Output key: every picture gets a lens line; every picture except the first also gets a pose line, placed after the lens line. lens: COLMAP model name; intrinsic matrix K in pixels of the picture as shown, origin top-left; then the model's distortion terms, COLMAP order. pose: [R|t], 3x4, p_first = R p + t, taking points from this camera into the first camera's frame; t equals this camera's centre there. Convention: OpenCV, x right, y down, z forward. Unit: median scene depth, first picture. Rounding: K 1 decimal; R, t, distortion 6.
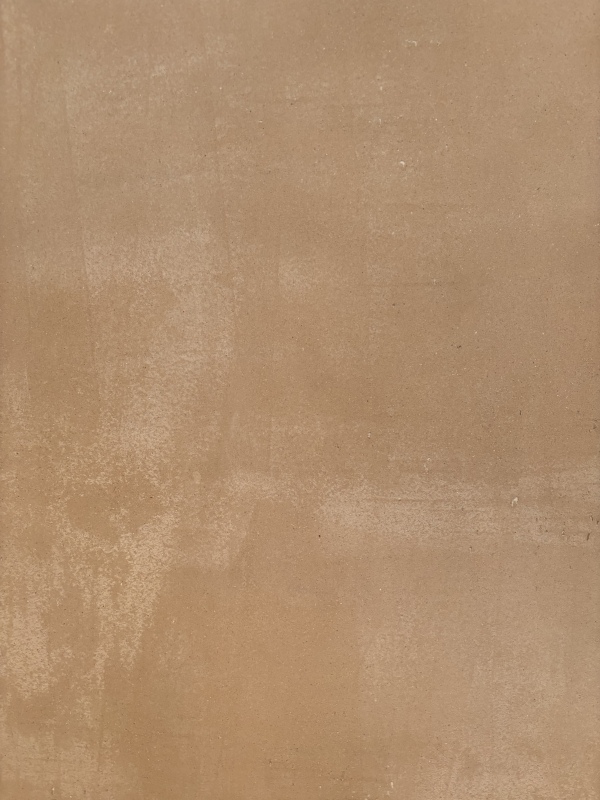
lens RADIAL K [[603.2, 0, 303.1], [0, 603.2, 398.3], [0, 0, 1]] dist [0.050546, -0.049630]
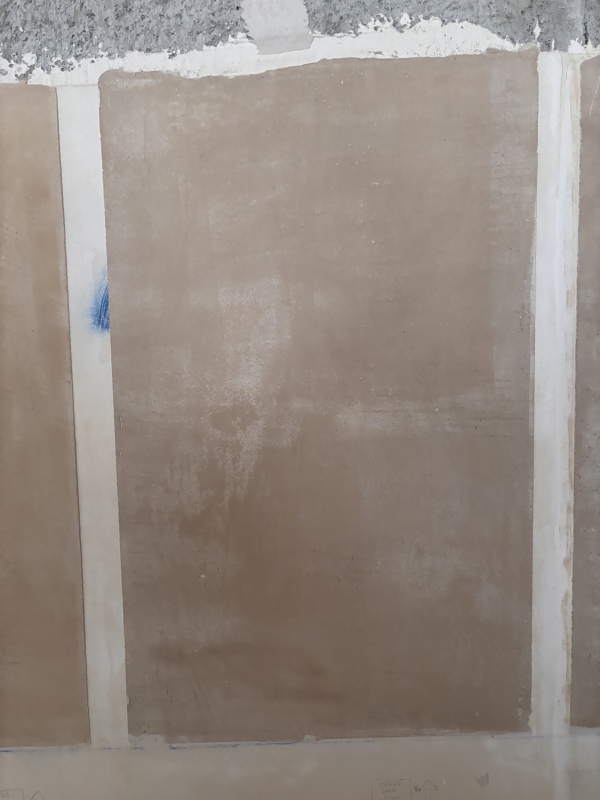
lens RADIAL K [[603.2, 0, 294.6], [0, 603.2, 400.0], [0, 0, 1]] dist [0.050546, -0.049630]
pose [[0.997255, -0.021019, -0.070995, 0.032259], [0.023068, 0.999337, 0.028156, 0.071629], [0.070356, -0.029717, 0.997079, -0.979815]]
